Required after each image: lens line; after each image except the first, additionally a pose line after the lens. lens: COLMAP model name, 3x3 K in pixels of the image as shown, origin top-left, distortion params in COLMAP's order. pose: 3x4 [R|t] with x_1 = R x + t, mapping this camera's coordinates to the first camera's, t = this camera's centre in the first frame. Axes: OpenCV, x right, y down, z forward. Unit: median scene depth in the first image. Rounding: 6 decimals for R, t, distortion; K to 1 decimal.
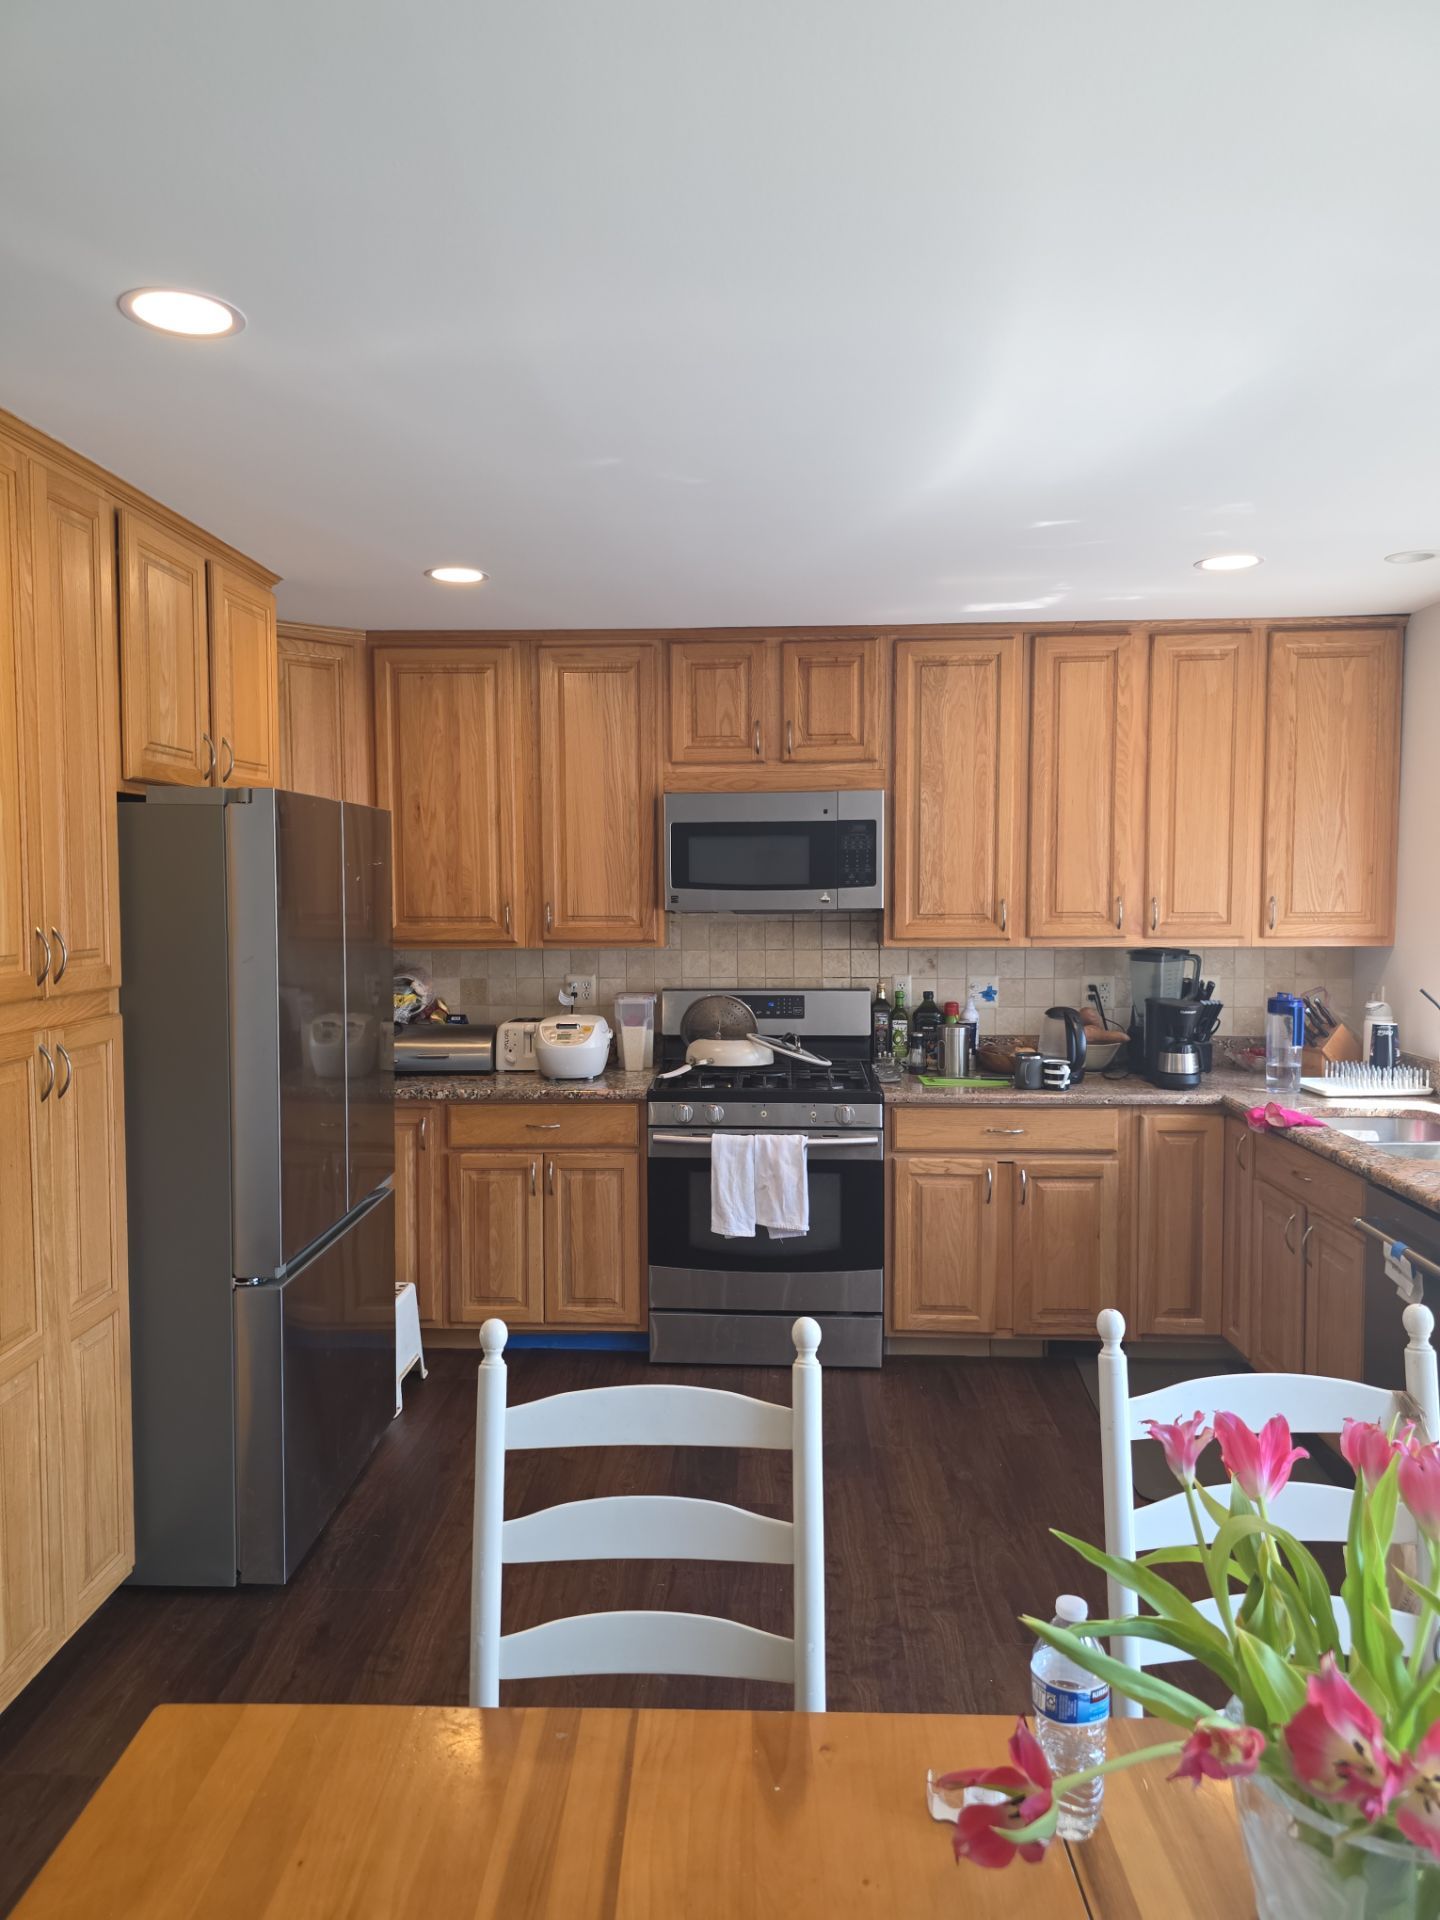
lens RADIAL K [[1367.0, 0, 707.8], [0, 1367.0, 954.3], [0, 0, 1]] dist [0.064177, -0.079943]
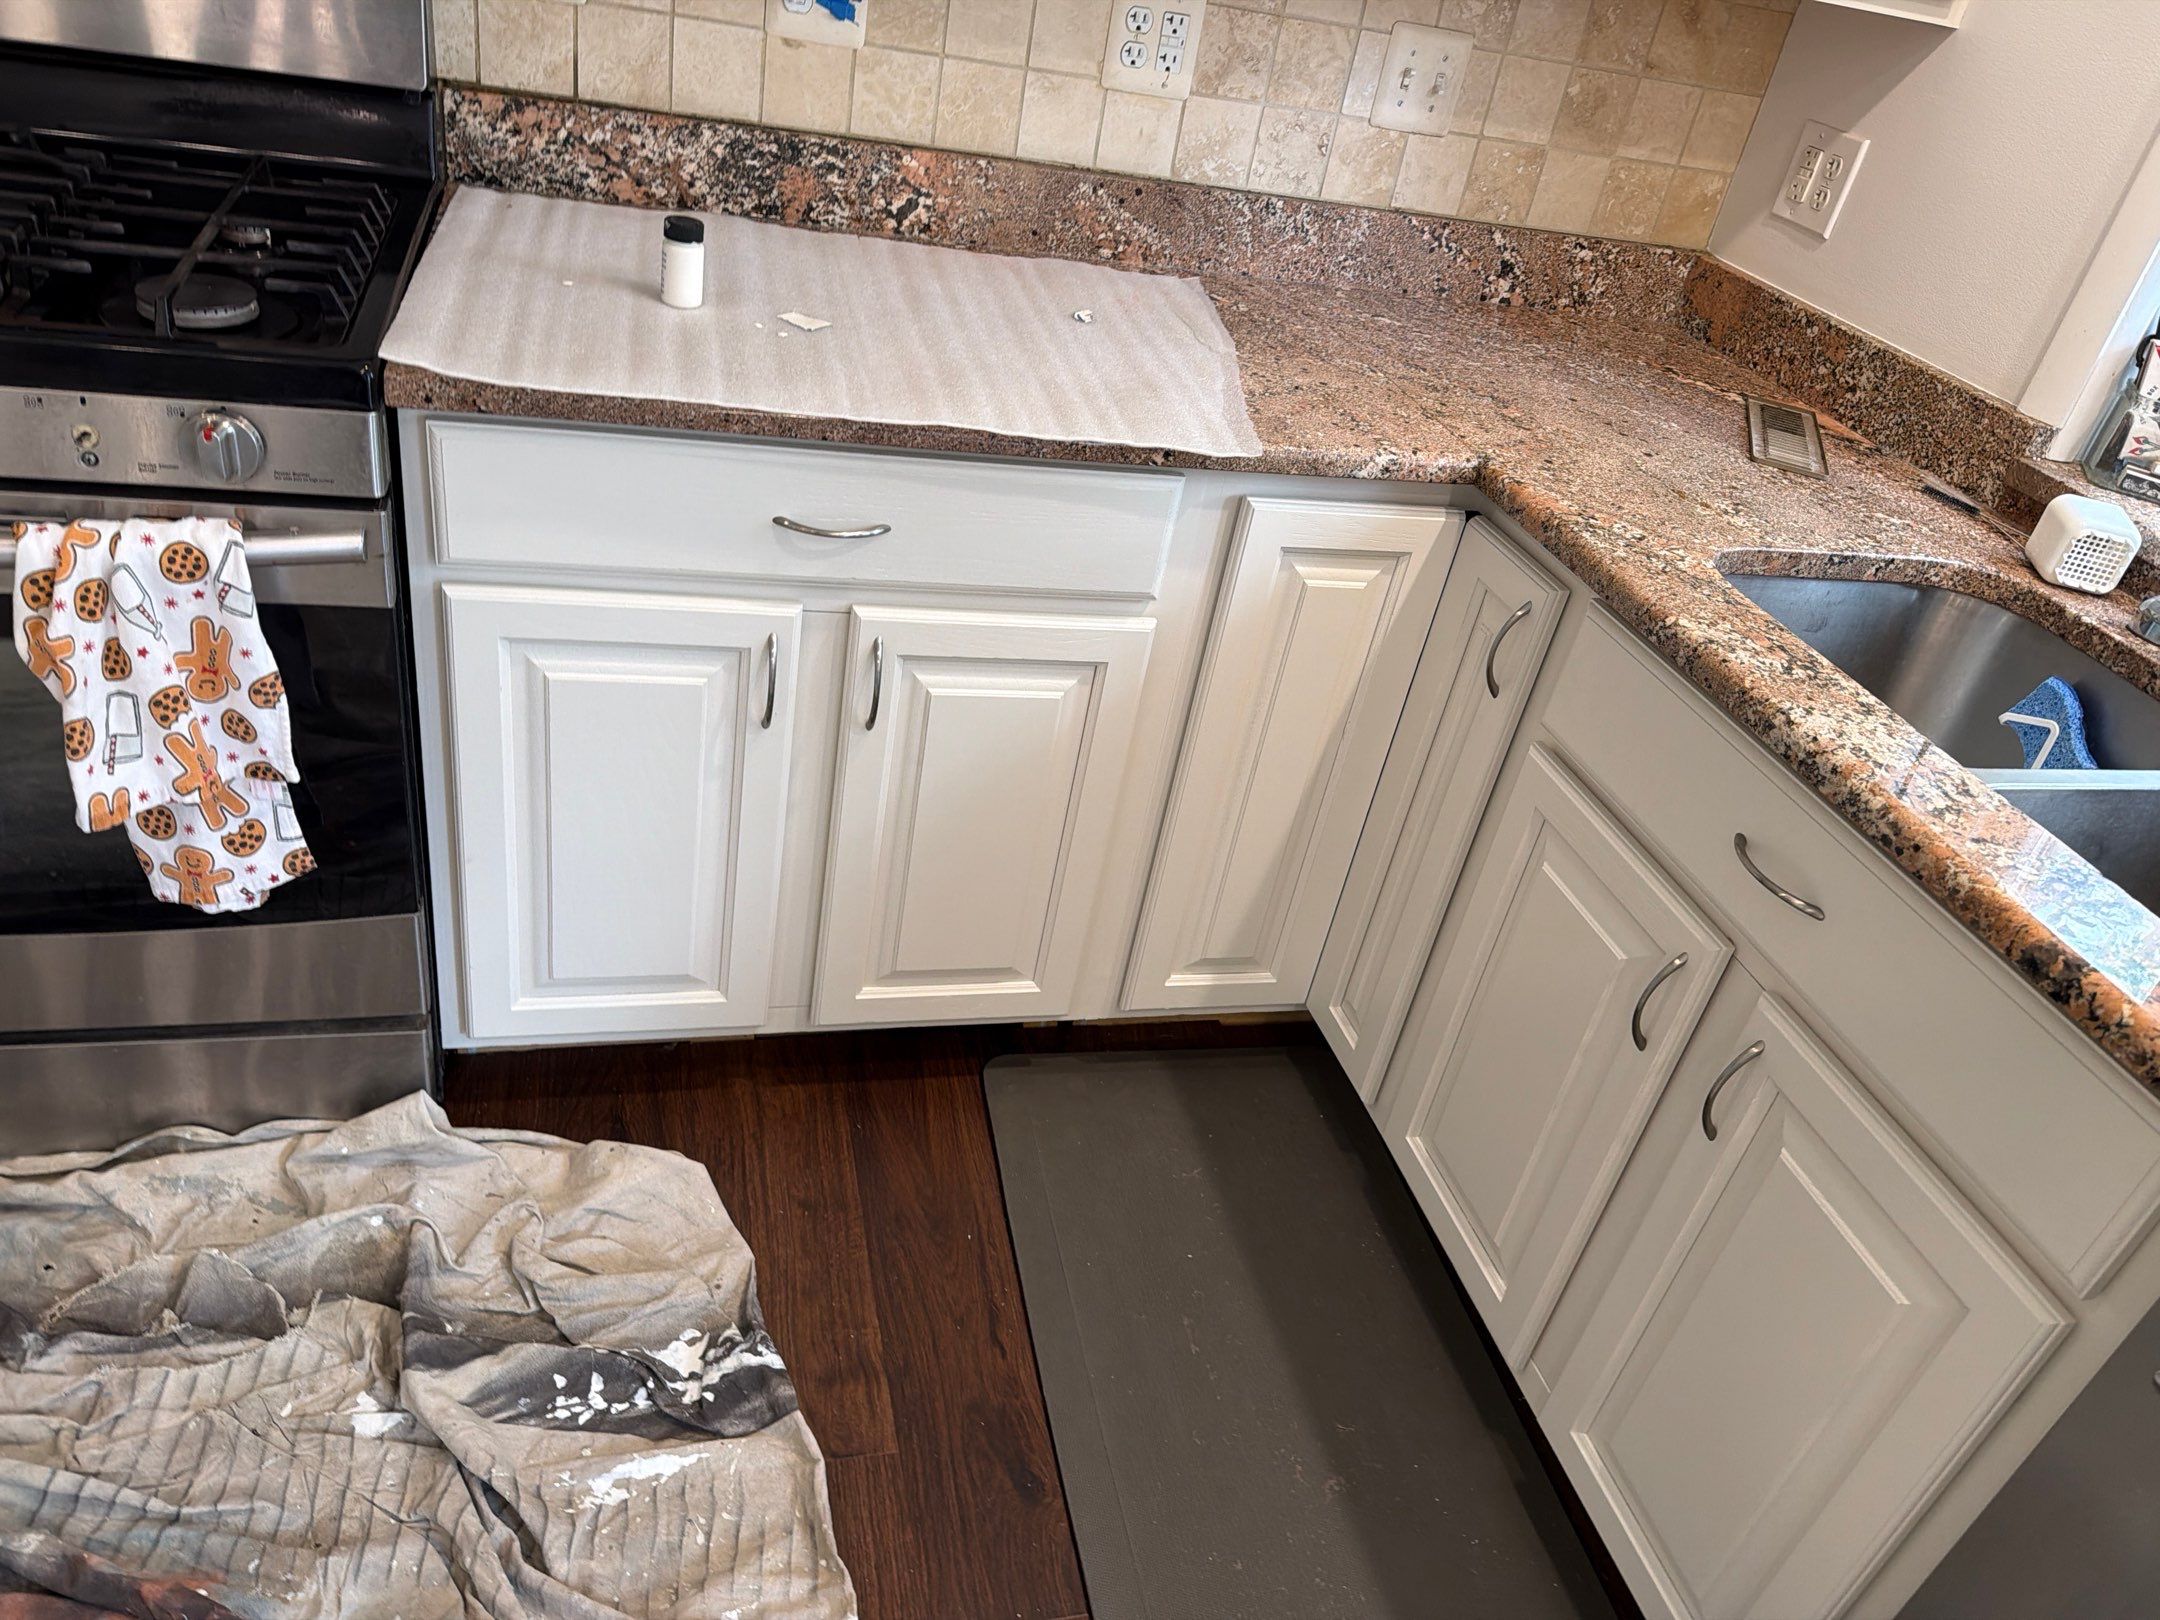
lens RADIAL K [[1537.8, 0, 1080.0], [0, 1537.8, 810.0], [0, 0, 1]] dist [0.064177, -0.079943]
pose [[0.942456, -0.012530, 0.334095, 0.149770], [-0.160738, 0.859245, 0.485656, 0.008586], [-0.293154, -0.511412, 0.807786, 0.660964]]
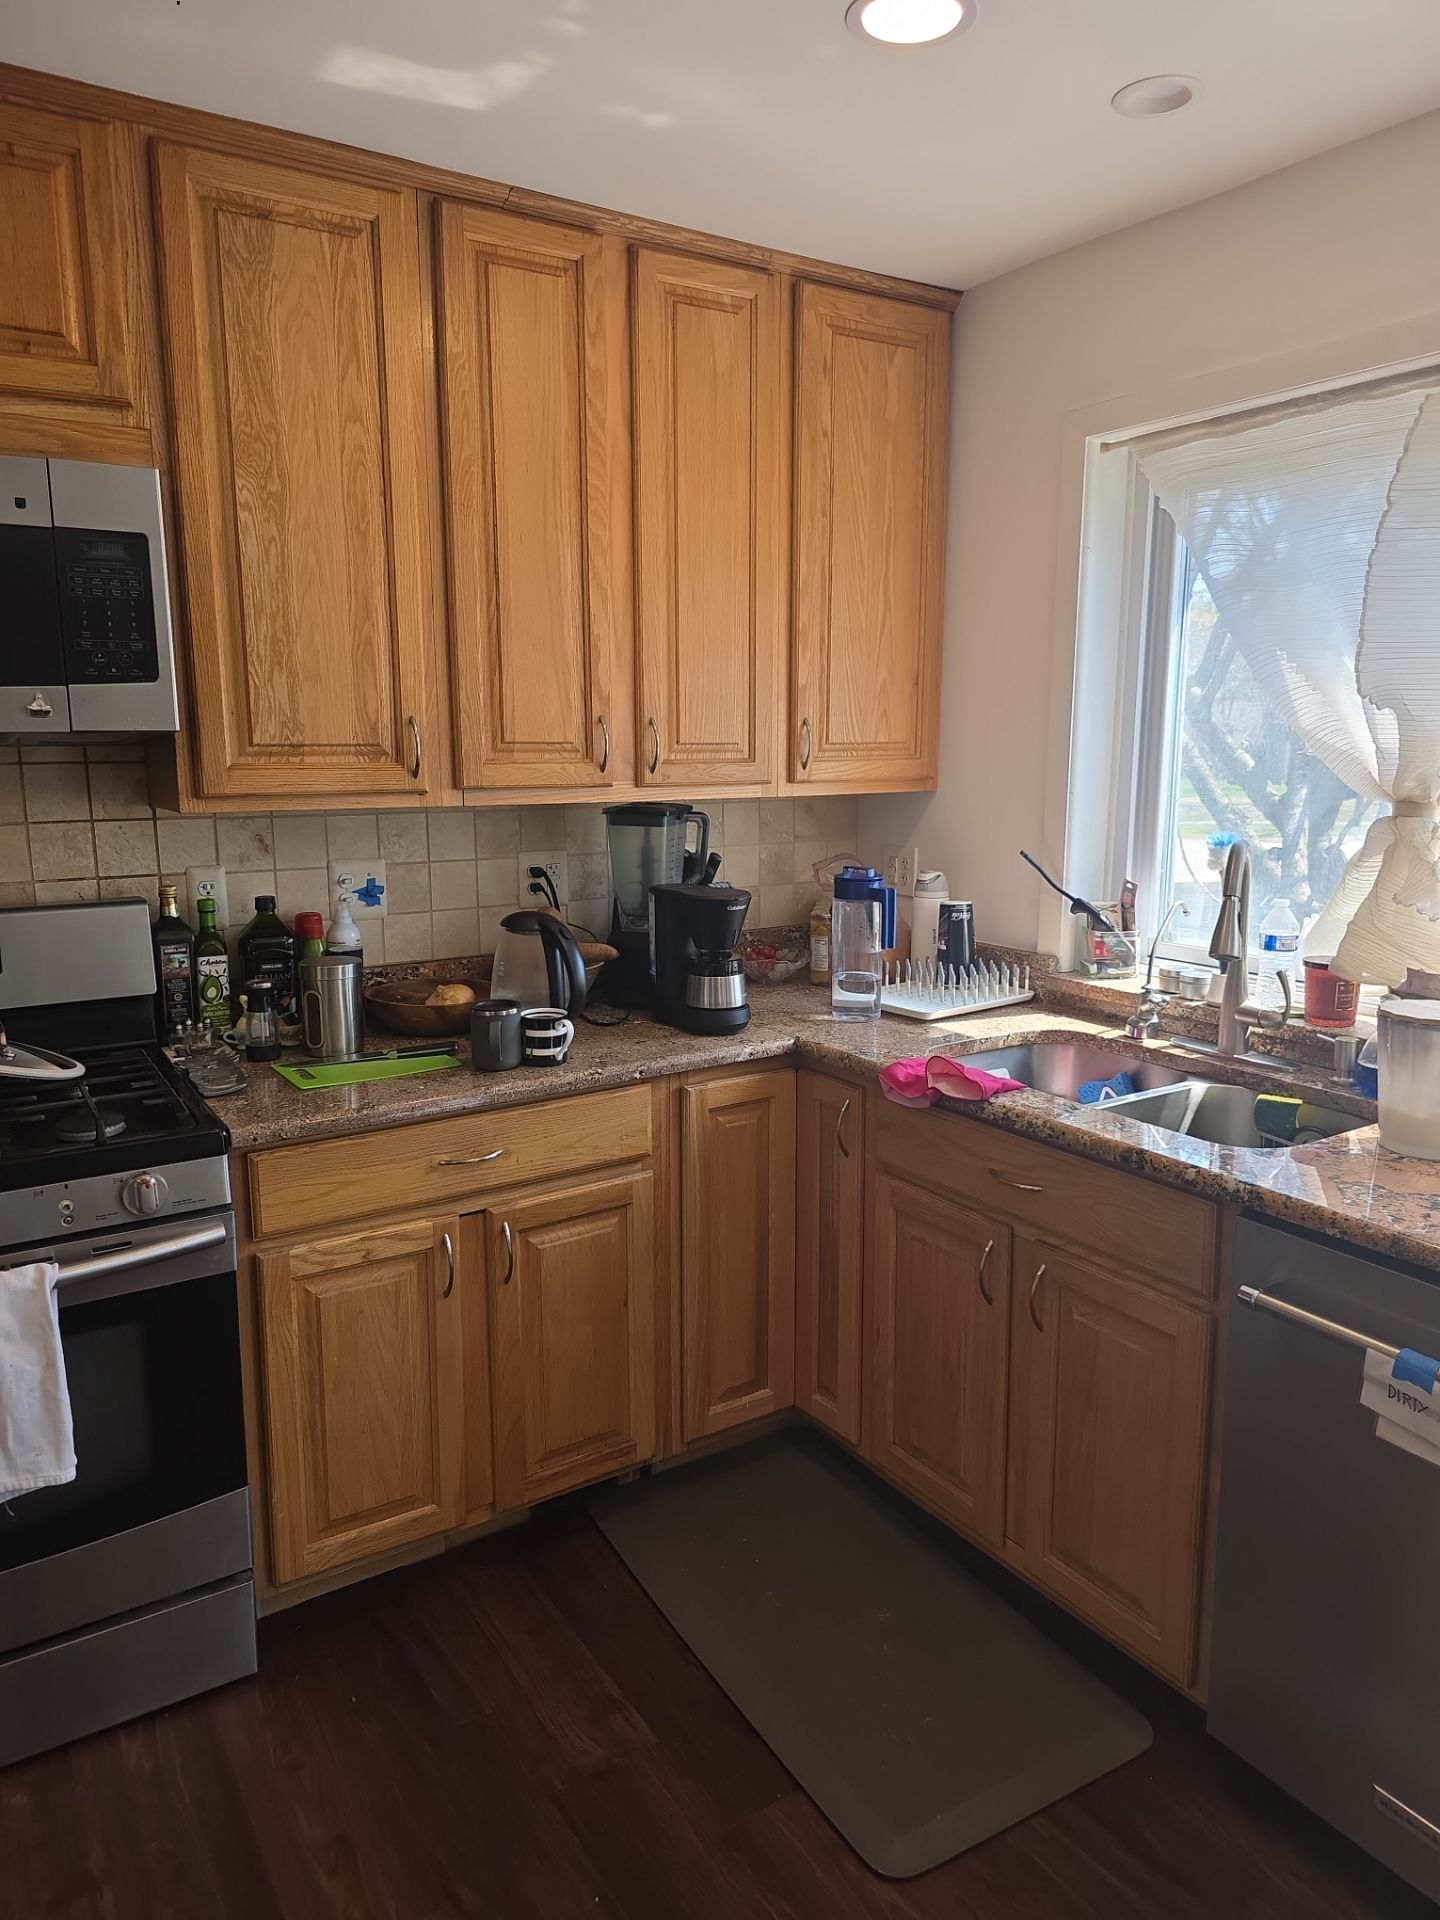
lens RADIAL K [[1319.9, 0, 731.0], [0, 1319.9, 954.6], [0, 0, 1]] dist [0.067920, -0.069370]
pose [[0.814413, -0.092313, 0.572895, 0.013158], [0.033151, 0.993055, 0.112887, -0.002733], [-0.579337, -0.072945, 0.811817, 0.522761]]
